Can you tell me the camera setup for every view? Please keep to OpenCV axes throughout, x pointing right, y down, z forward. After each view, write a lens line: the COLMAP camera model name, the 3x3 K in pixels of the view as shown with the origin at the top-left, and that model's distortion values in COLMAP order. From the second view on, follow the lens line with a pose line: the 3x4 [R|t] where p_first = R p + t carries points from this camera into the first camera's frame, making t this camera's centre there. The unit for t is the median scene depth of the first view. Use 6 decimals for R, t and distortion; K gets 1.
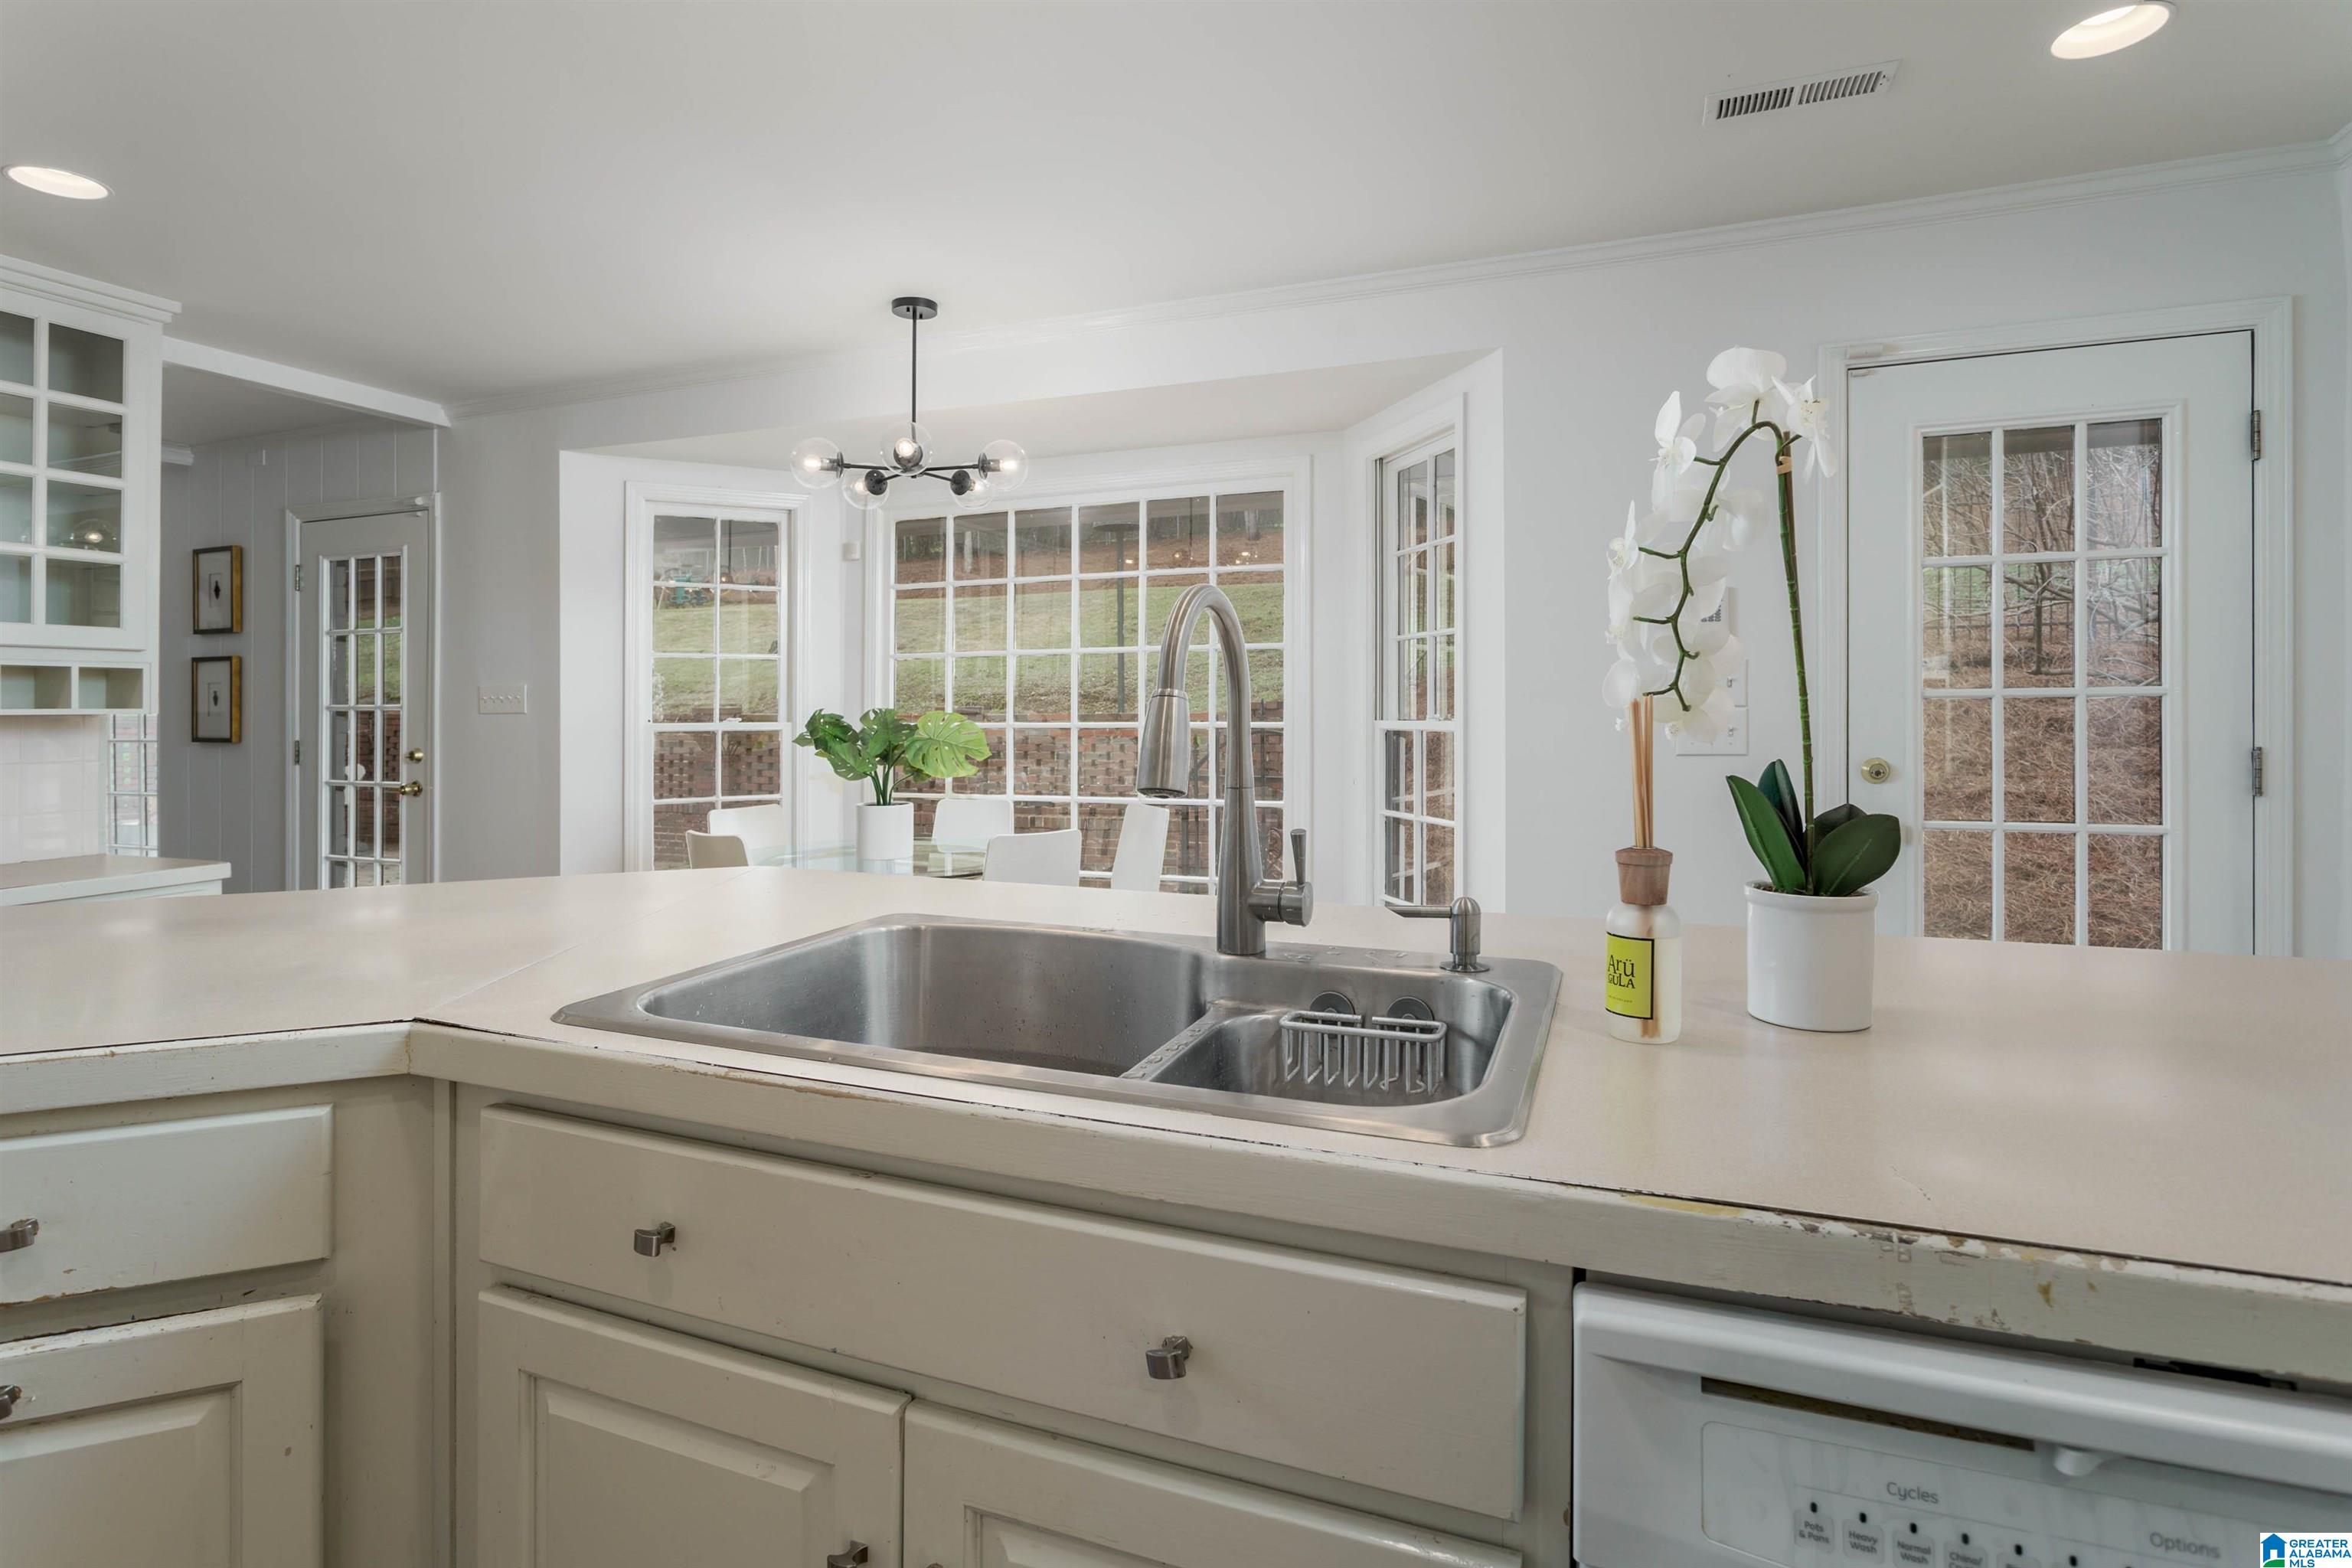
lens RADIAL K [[1171.2, 0, 1178.9], [0, 1171.2, 722.5], [0, 0, 1]] dist [-0.002271, 0.000339]
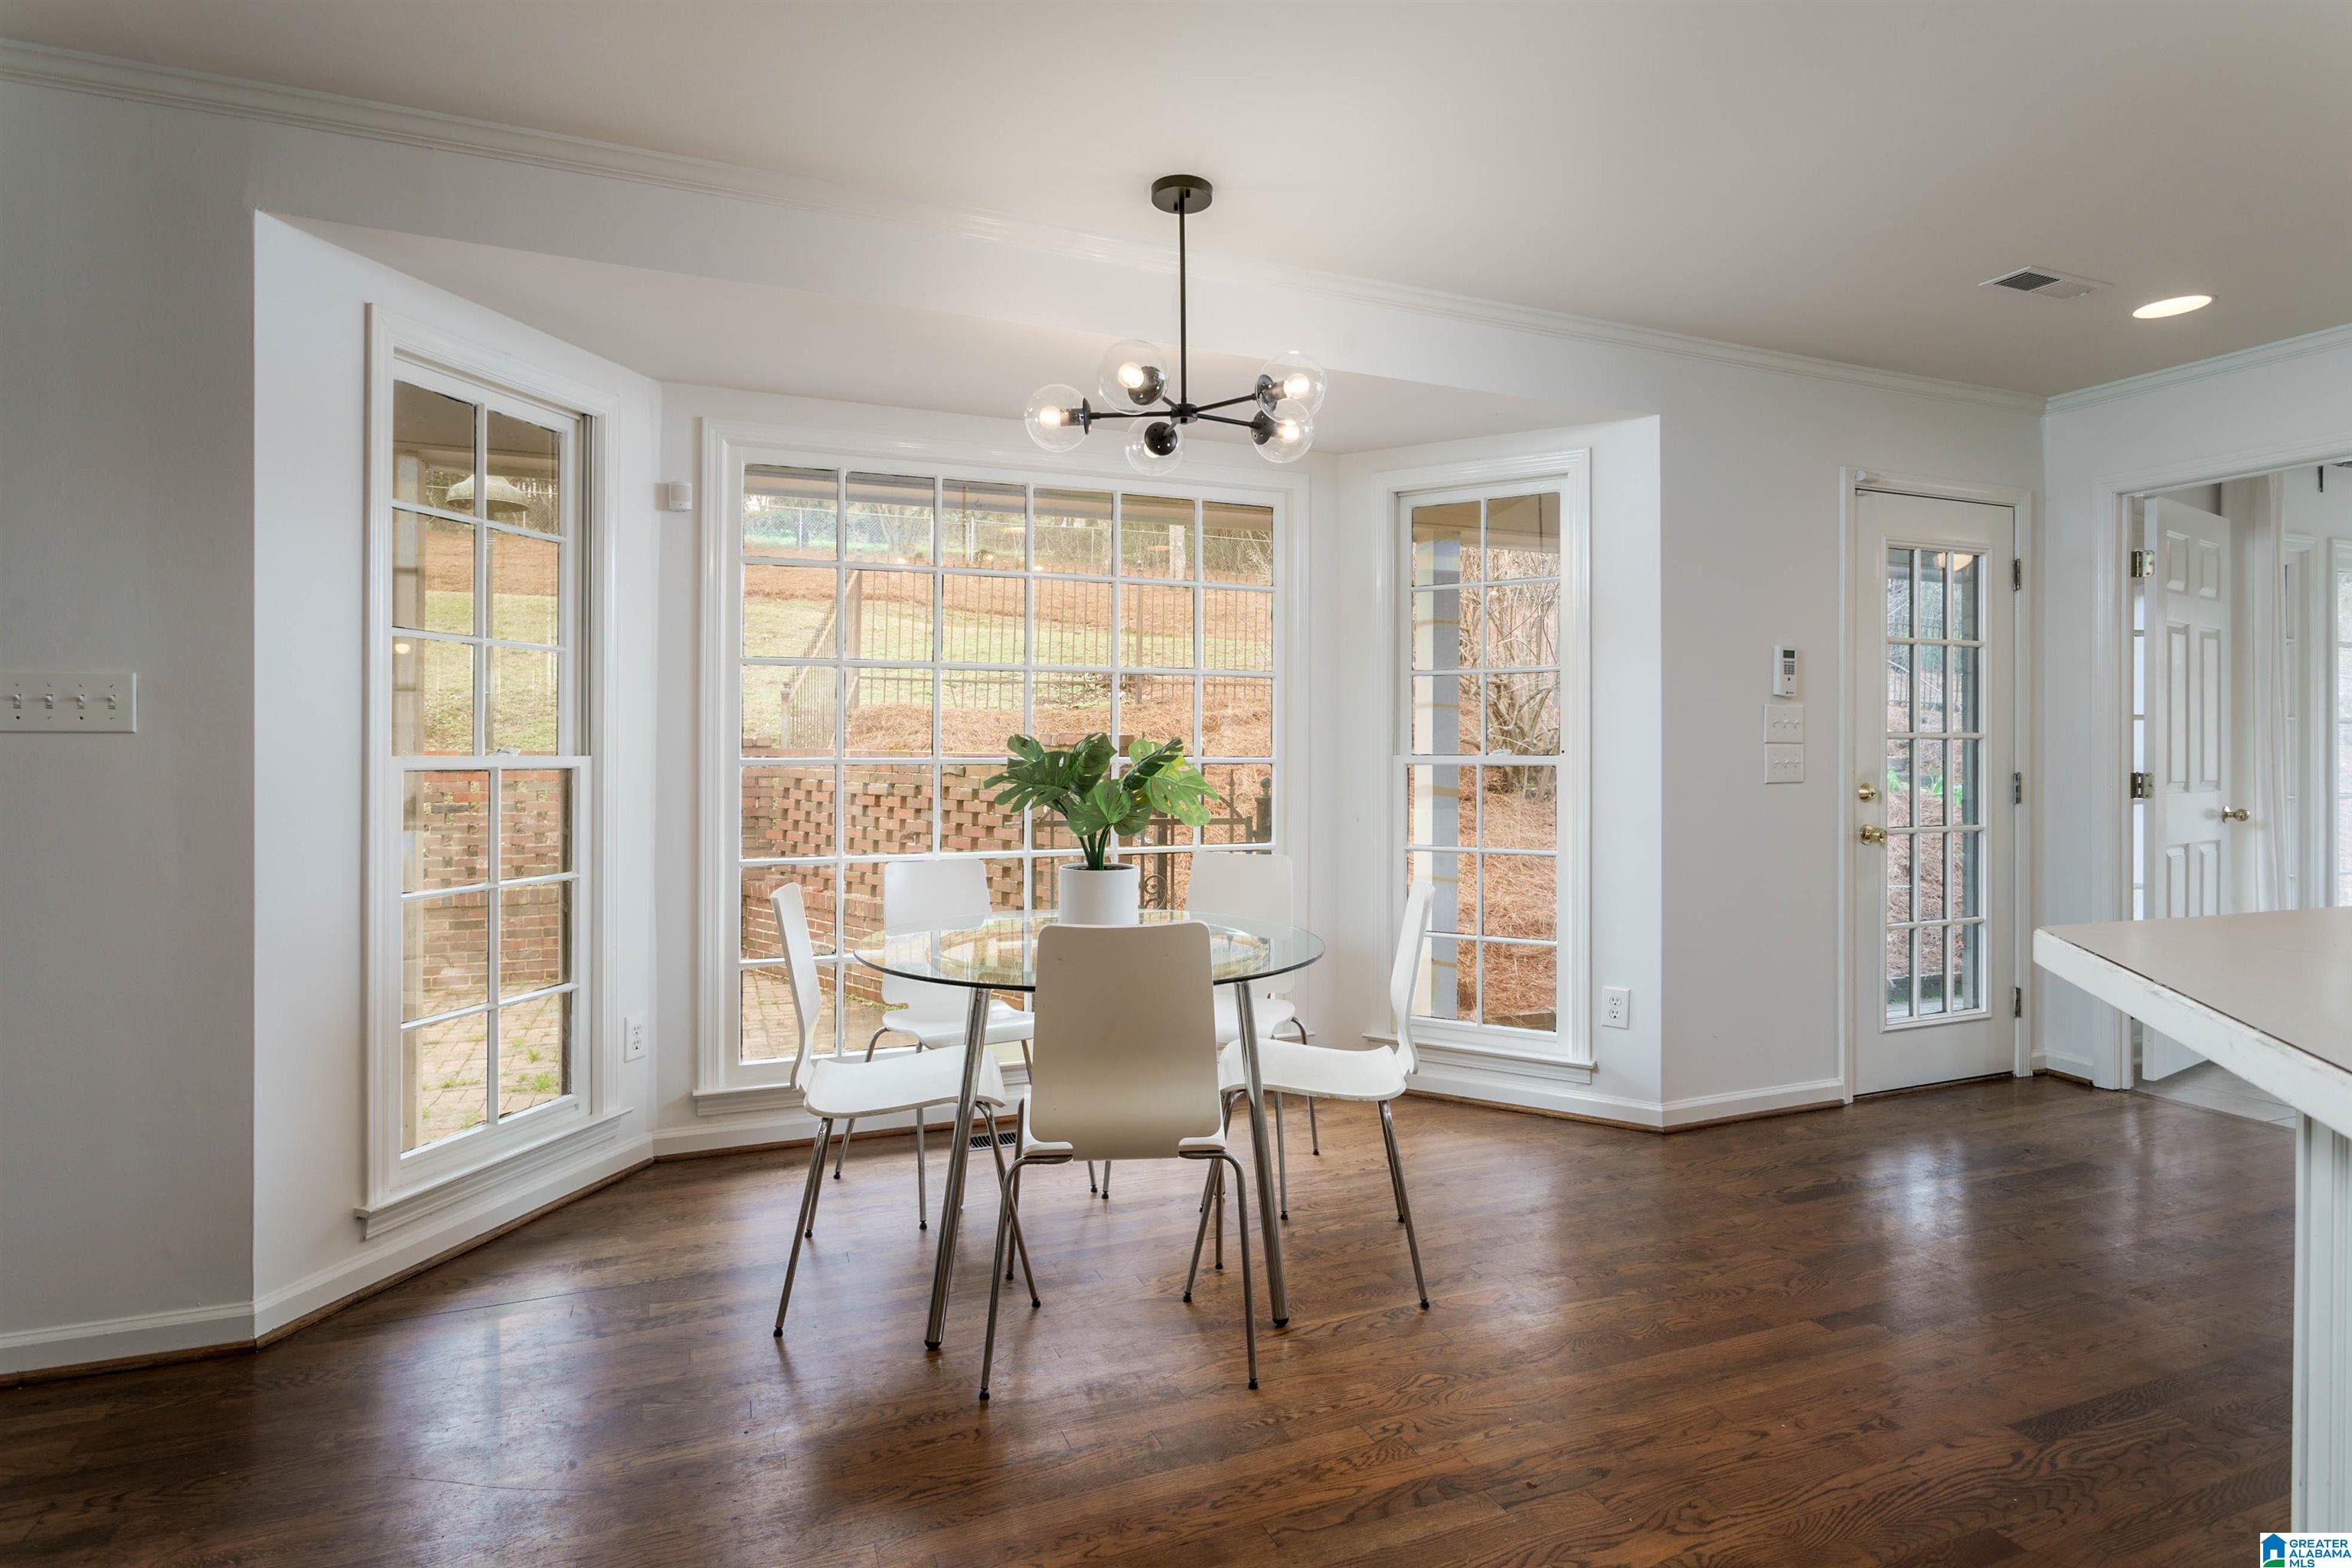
lens RADIAL K [[1189.8, 0, 1179.0], [0, 1189.8, 759.7], [0, 0, 1]] dist [-0.005232, -0.001679]
pose [[0.732981, 0.002730, 0.680244, -0.748627], [0.001520, 0.999983, -0.005651, 0.008418], [-0.680247, 0.005177, 0.732964, 0.457304]]
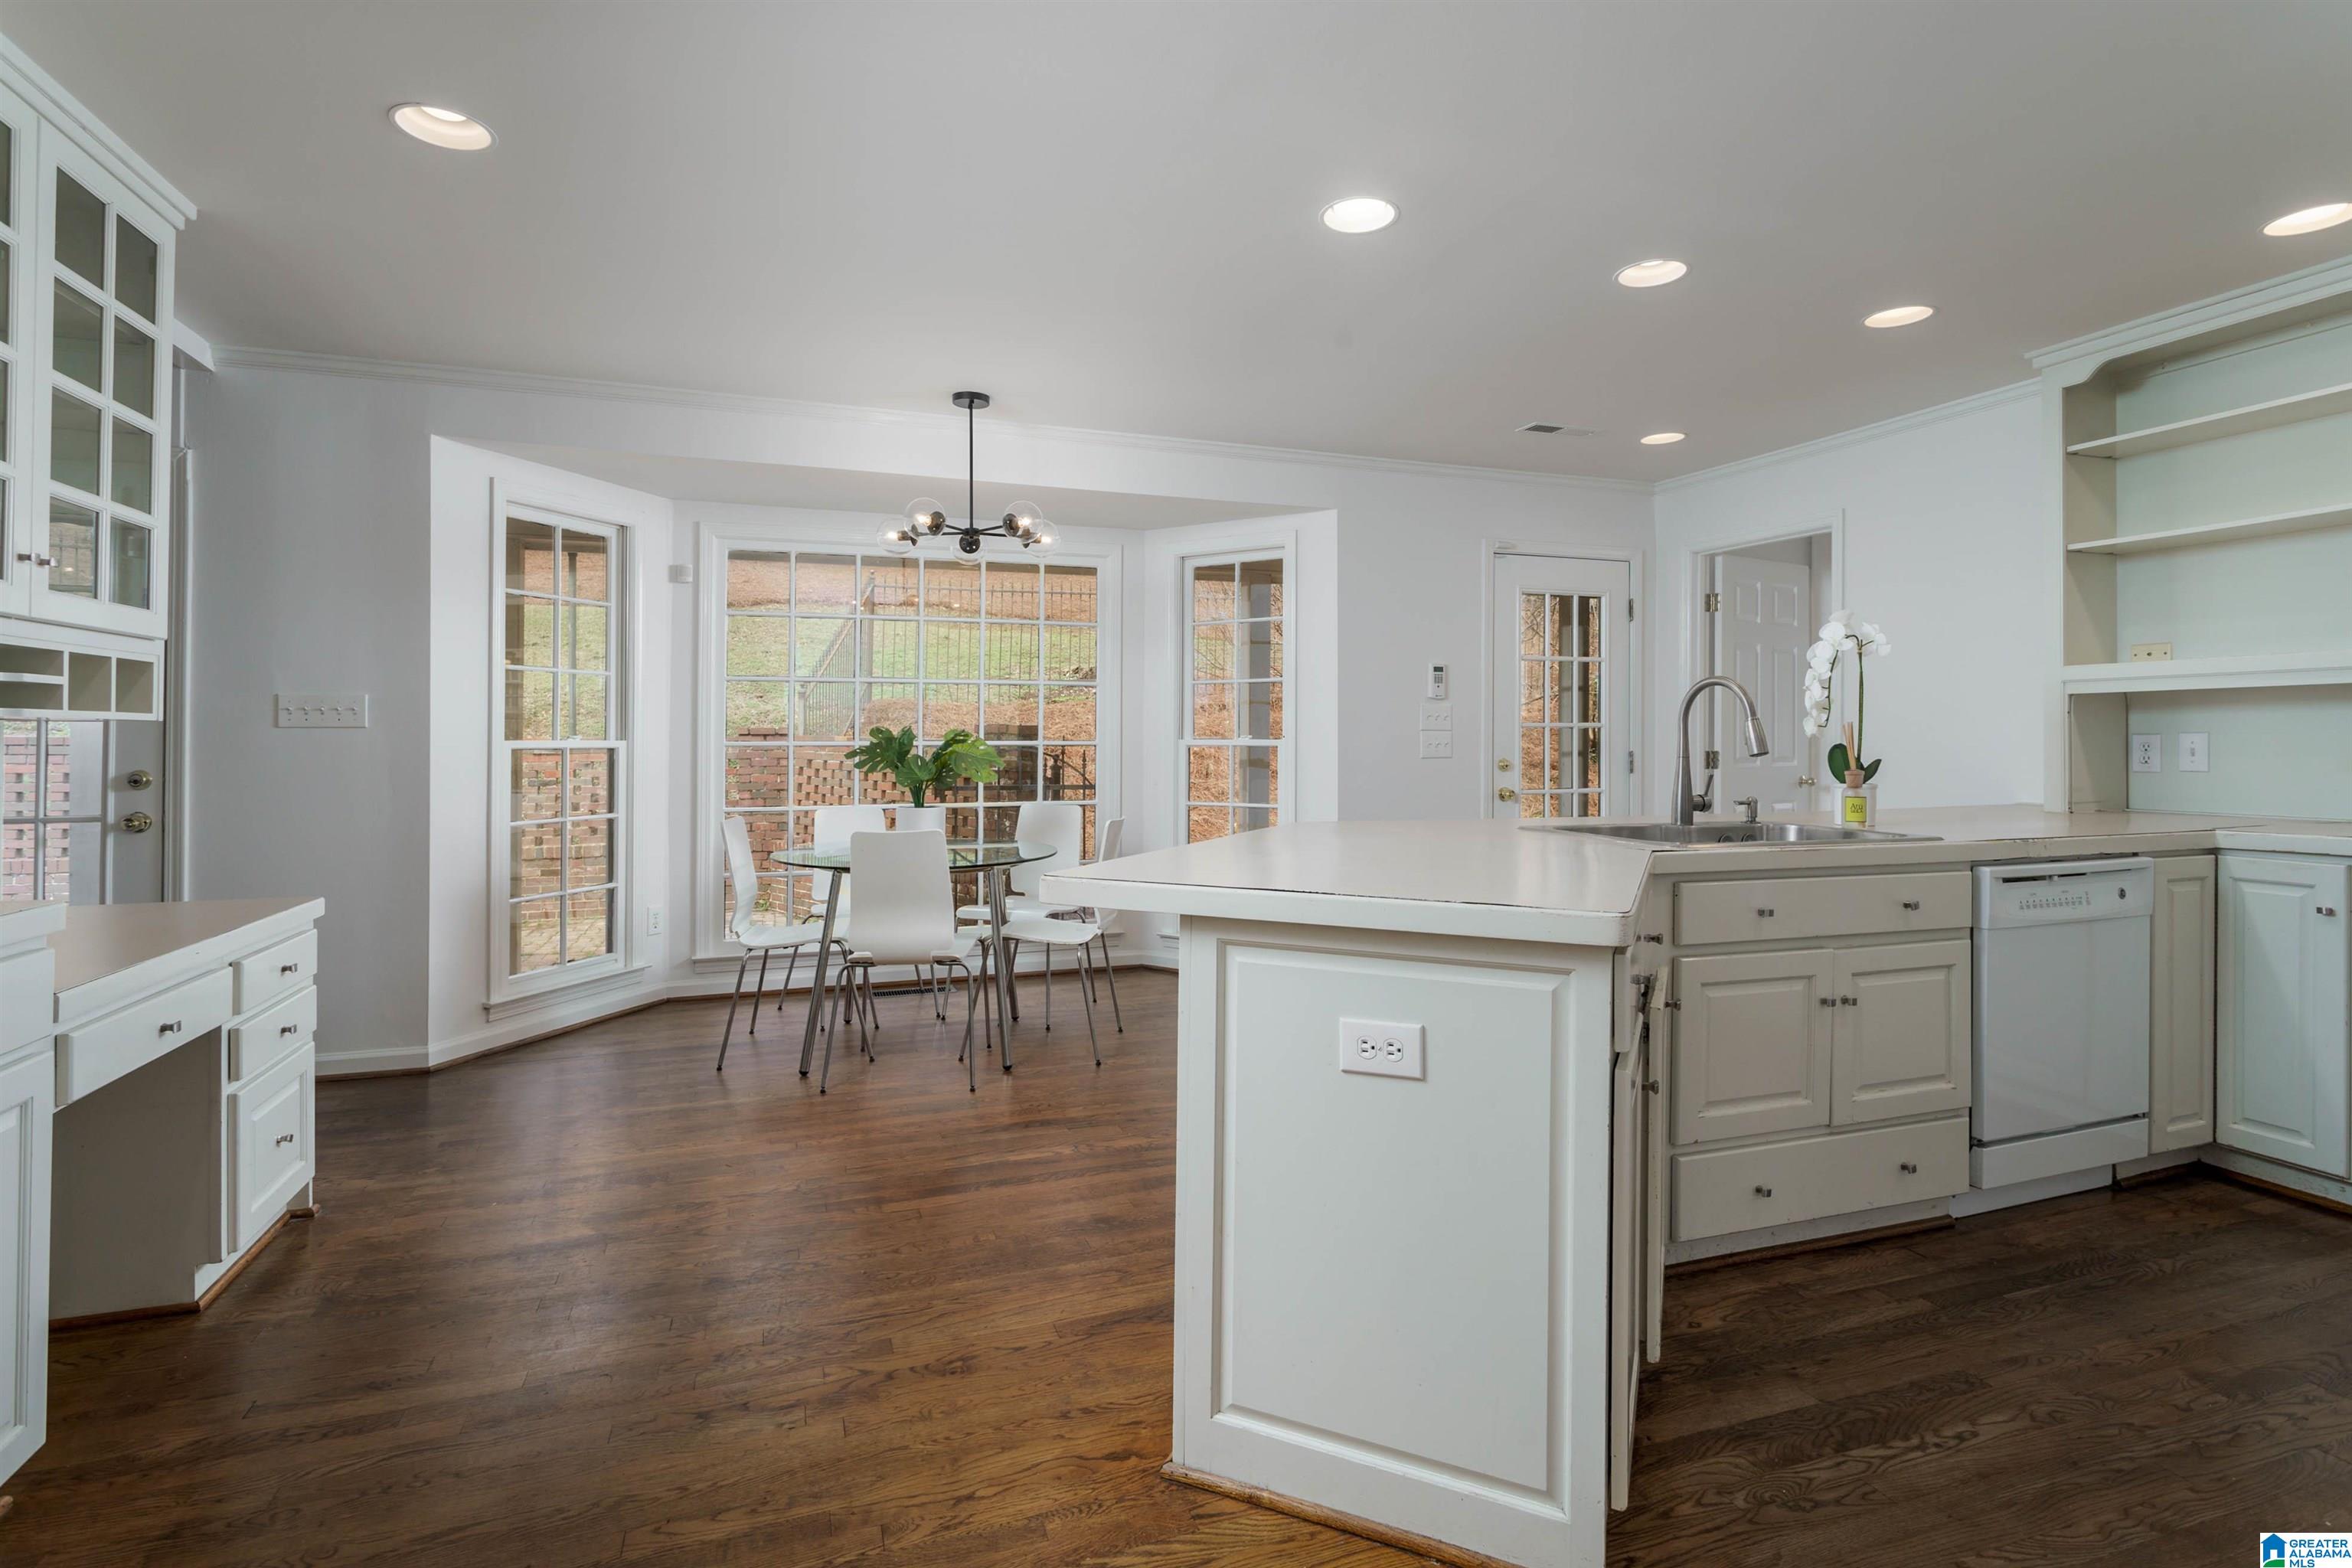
lens RADIAL K [[1112.5, 0, 1170.4], [0, 1112.5, 738.3], [0, 0, 1]] dist [-0.003211, -0.000342]
pose [[0.760313, 0.006163, 0.649527, -0.833500], [0.002968, 0.999912, -0.012961, 0.016501], [-0.649550, 0.011782, 0.760228, -0.017733]]
